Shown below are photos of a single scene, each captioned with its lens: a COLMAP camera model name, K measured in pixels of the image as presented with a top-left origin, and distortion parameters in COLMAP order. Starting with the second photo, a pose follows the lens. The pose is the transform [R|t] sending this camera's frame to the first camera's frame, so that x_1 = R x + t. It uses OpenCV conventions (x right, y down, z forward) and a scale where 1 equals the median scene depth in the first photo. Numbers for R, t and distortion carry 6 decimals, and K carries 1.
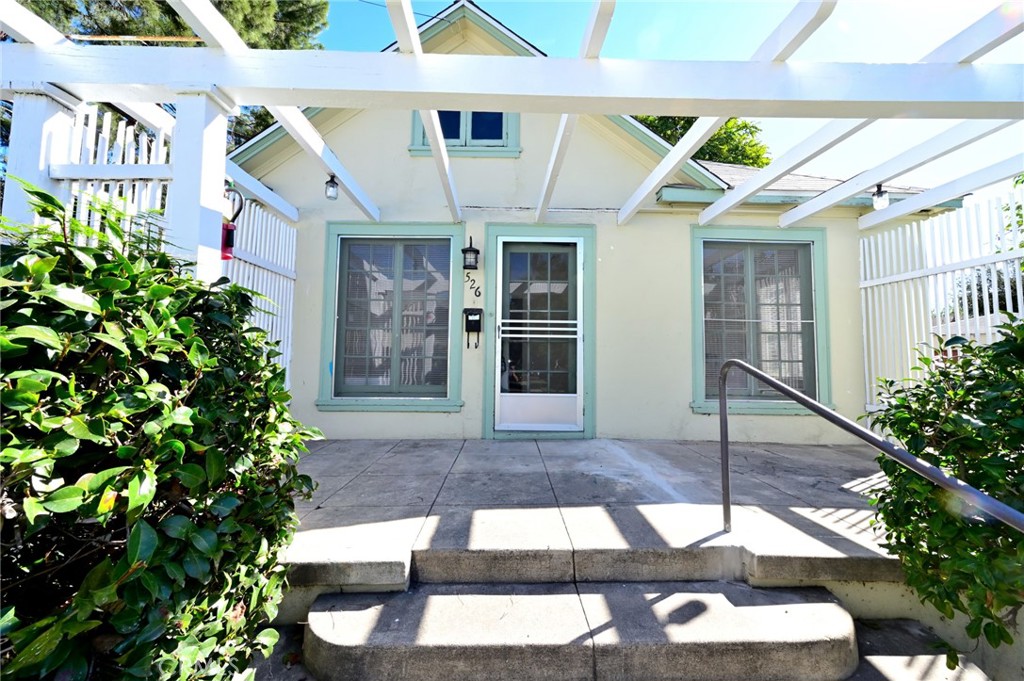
lens RADIAL K [[400.5, 0, 514.2], [0, 400.5, 338.3], [0, 0, 1]] dist [-0.002440, 0.000107]
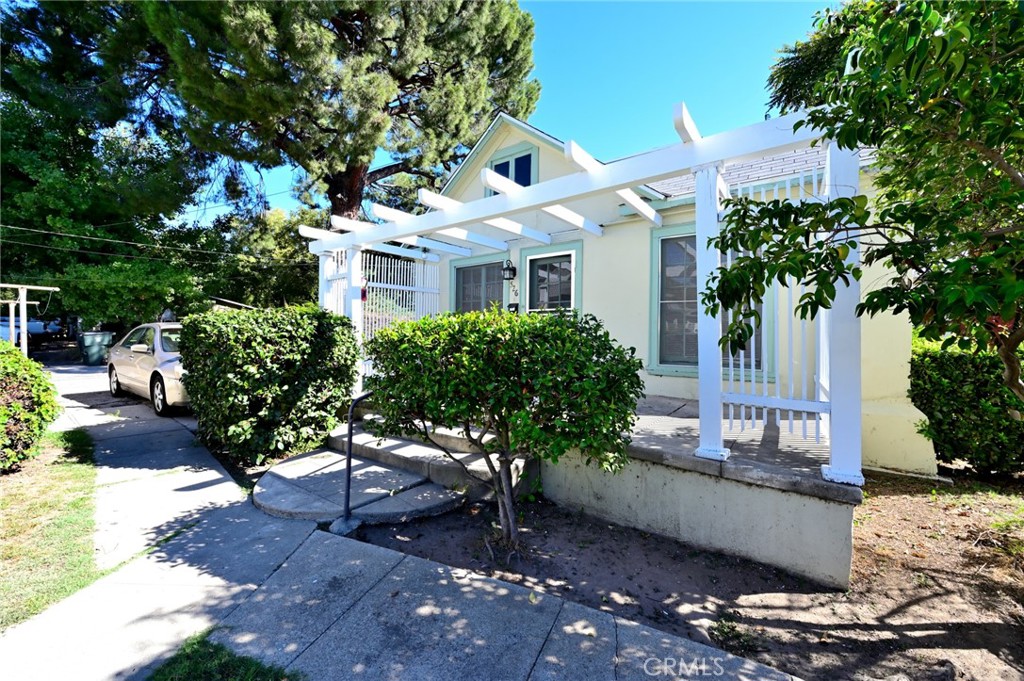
lens RADIAL K [[400.5, 0, 514.2], [0, 400.5, 338.3], [0, 0, 1]] dist [-0.002440, 0.000107]
pose [[0.798905, -0.002563, -0.601452, 0.878015], [0.041824, 0.997807, 0.051302, -0.016674], [0.600001, -0.066141, 0.797260, -0.310991]]
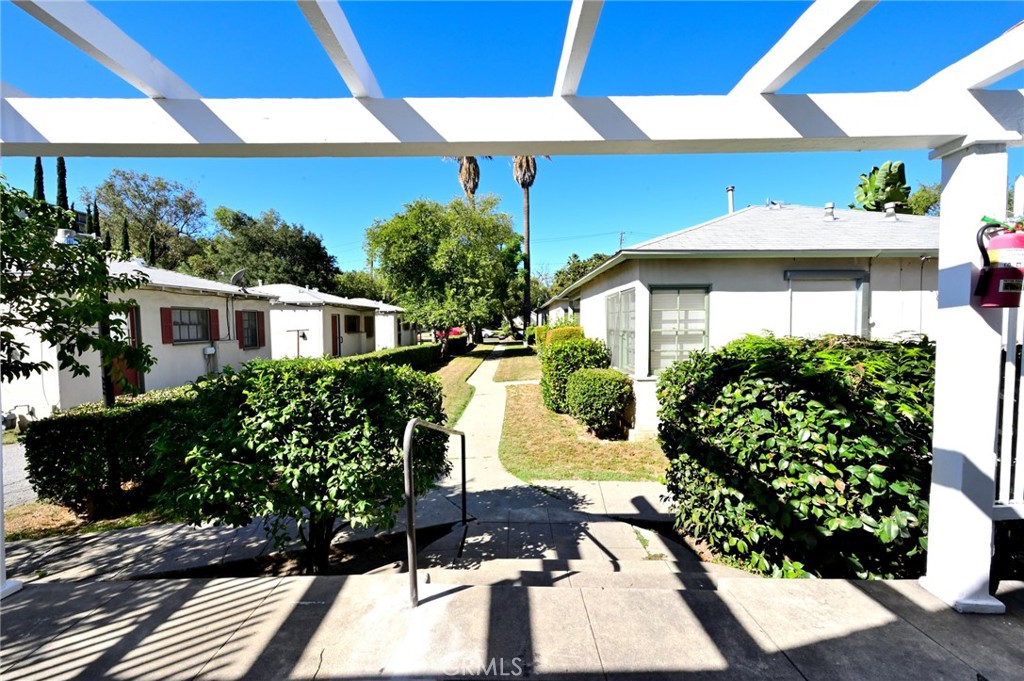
lens RADIAL K [[400.5, 0, 514.2], [0, 400.5, 338.3], [0, 0, 1]] dist [-0.002440, 0.000107]
pose [[-0.999984, -0.000946, 0.005661, 0.134689], [-0.001099, 0.999634, -0.027037, -0.051170], [-0.005633, -0.027043, -0.999618, 0.881563]]
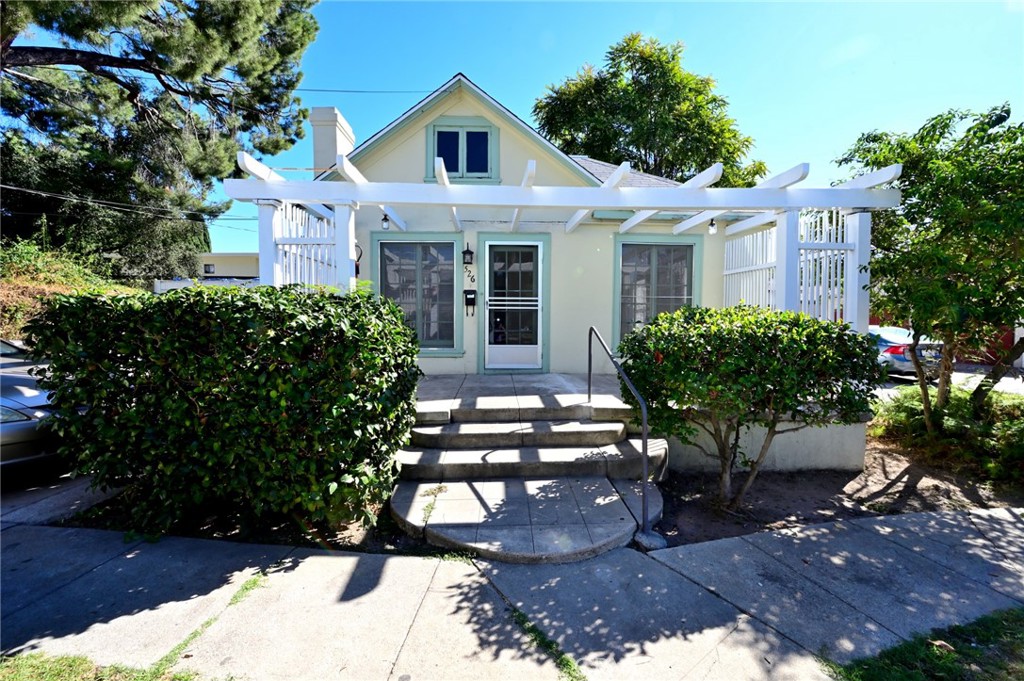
lens RADIAL K [[400.5, 0, 514.2], [0, 400.5, 338.3], [0, 0, 1]] dist [-0.002440, 0.000107]
pose [[0.999655, -0.008036, 0.025021, 0.026056], [0.005329, 0.994304, 0.106449, -0.052899], [-0.025734, -0.106279, 0.994003, -0.539268]]
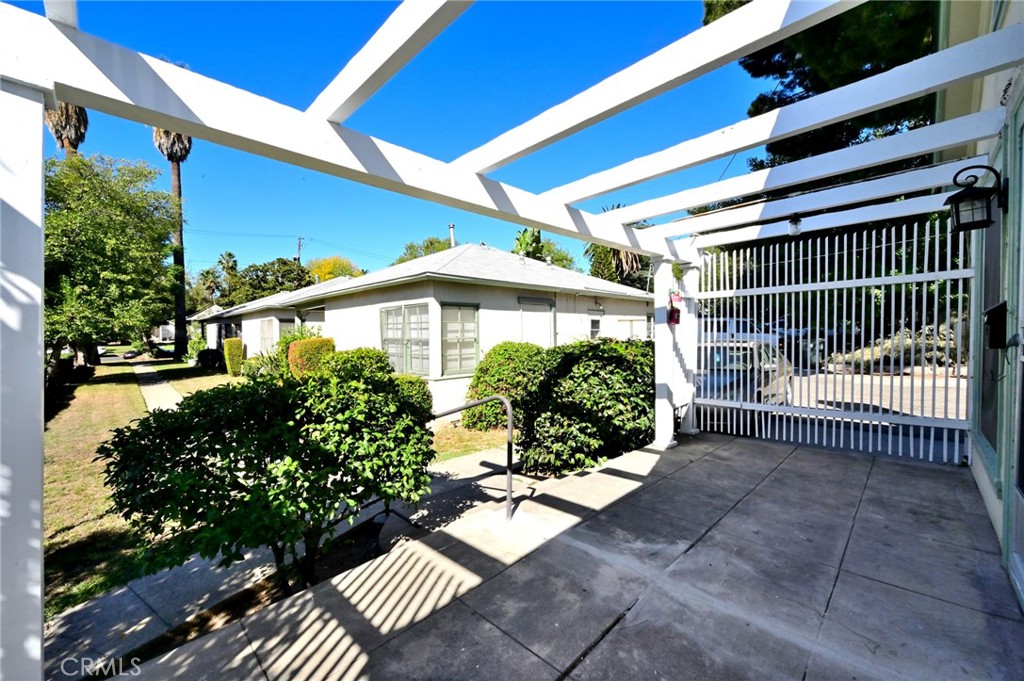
lens RADIAL K [[400.5, 0, 514.2], [0, 400.5, 338.3], [0, 0, 1]] dist [-0.002440, 0.000107]
pose [[-0.711526, 0.012053, -0.702556, 0.673046], [0.051441, 0.998063, -0.034975, -0.042433], [0.700774, -0.061026, -0.710769, 0.922420]]
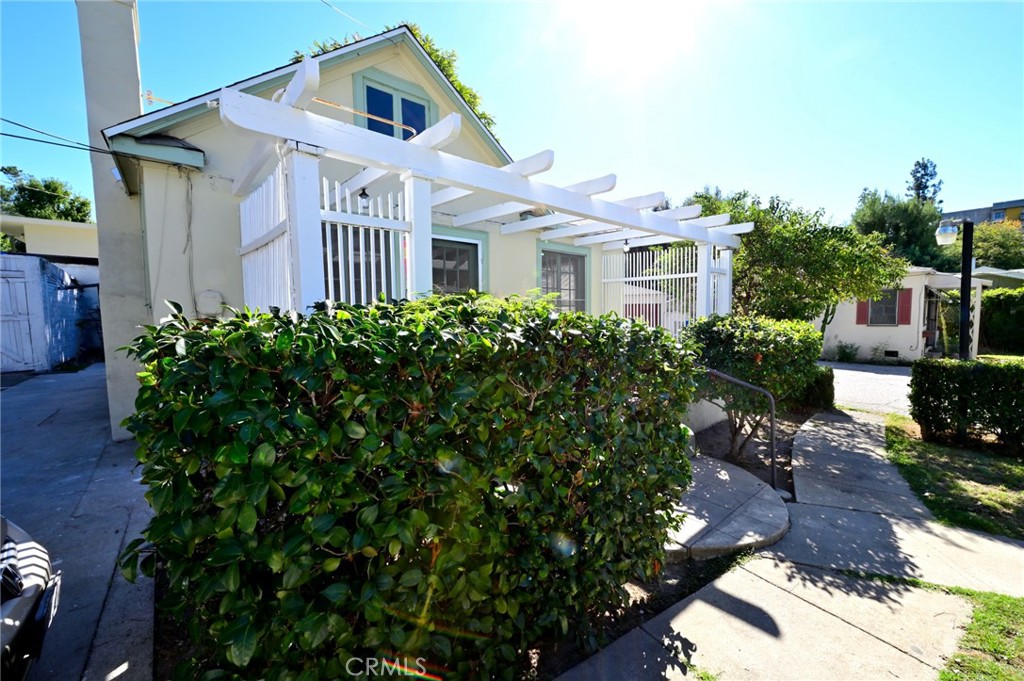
lens RADIAL K [[396.1, 0, 516.5], [0, 396.1, 341.1], [0, 0, 1]] dist [-0.008198, 0.000162]
pose [[0.770765, -0.060947, 0.634198, -0.664769], [-0.026320, 0.991518, 0.127273, -0.079994], [-0.636576, -0.114789, 0.762623, -0.209360]]
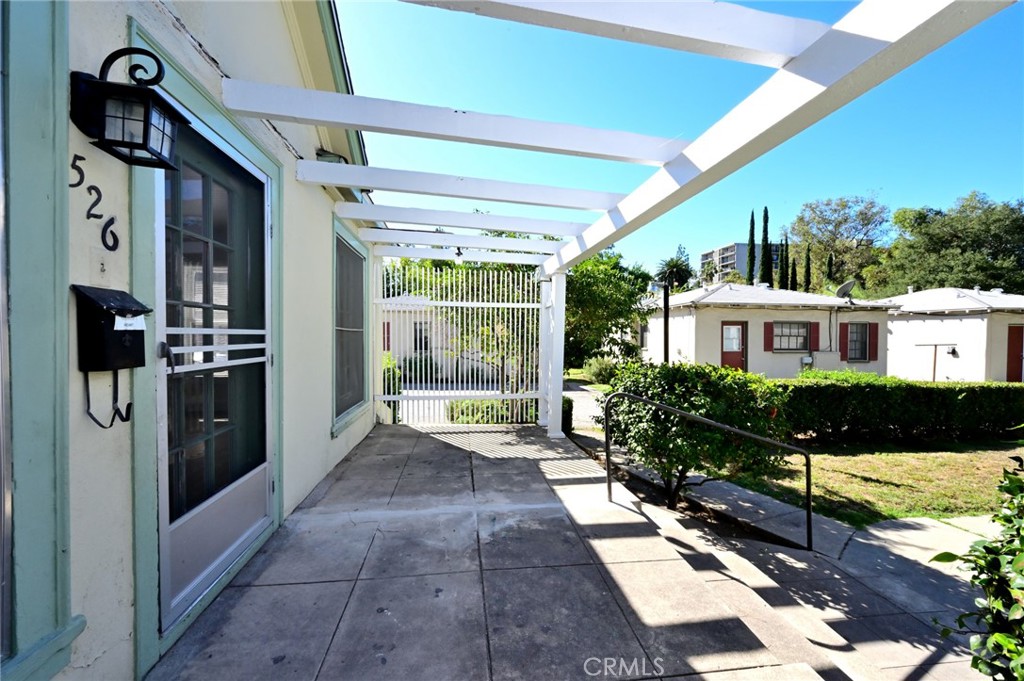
lens RADIAL K [[400.5, 0, 514.2], [0, 400.5, 338.3], [0, 0, 1]] dist [-0.002440, 0.000107]
pose [[-0.128918, -0.016423, 0.991519, -0.434755], [-0.072749, 0.997325, 0.007060, -0.061789], [-0.988983, -0.071222, -0.129768, 0.734049]]
